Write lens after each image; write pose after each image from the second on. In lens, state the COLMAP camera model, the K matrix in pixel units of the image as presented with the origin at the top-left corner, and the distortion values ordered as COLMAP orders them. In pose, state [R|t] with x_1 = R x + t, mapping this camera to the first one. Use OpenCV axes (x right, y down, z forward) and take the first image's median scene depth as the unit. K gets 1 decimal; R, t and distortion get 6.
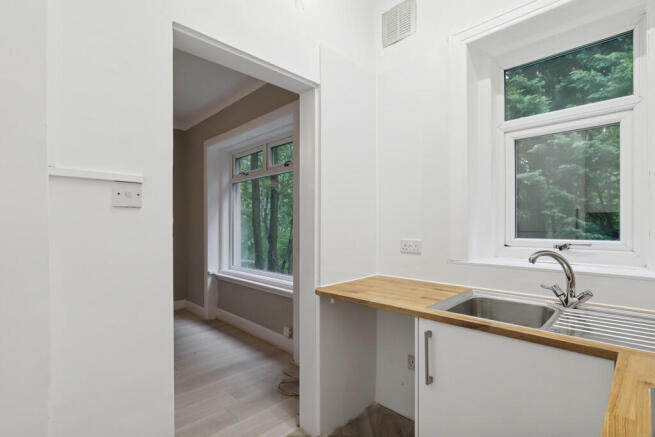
lens RADIAL K [[317.1, 0, 326.4], [0, 317.1, 237.9], [0, 0, 1]] dist [-0.017432, -0.000123]
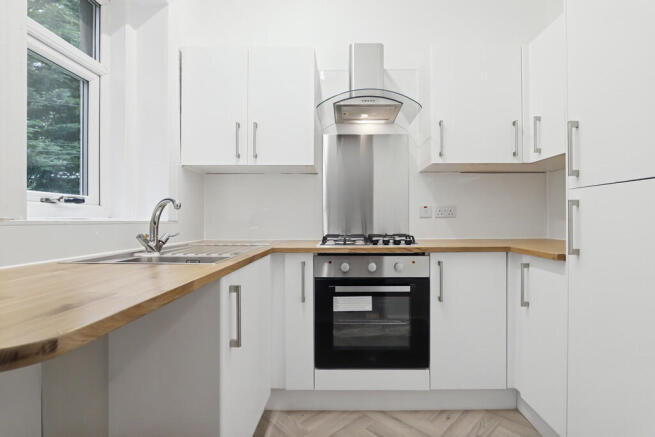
lens RADIAL K [[306.9, 0, 341.7], [0, 306.9, 219.0], [0, 0, 1]] dist [-0.015260, 0.000174]
pose [[-0.699072, 0.000144, 0.715052, -0.323996], [0.023690, 0.999456, 0.022959, 0.073374], [-0.714659, 0.032990, -0.698694, 0.950150]]
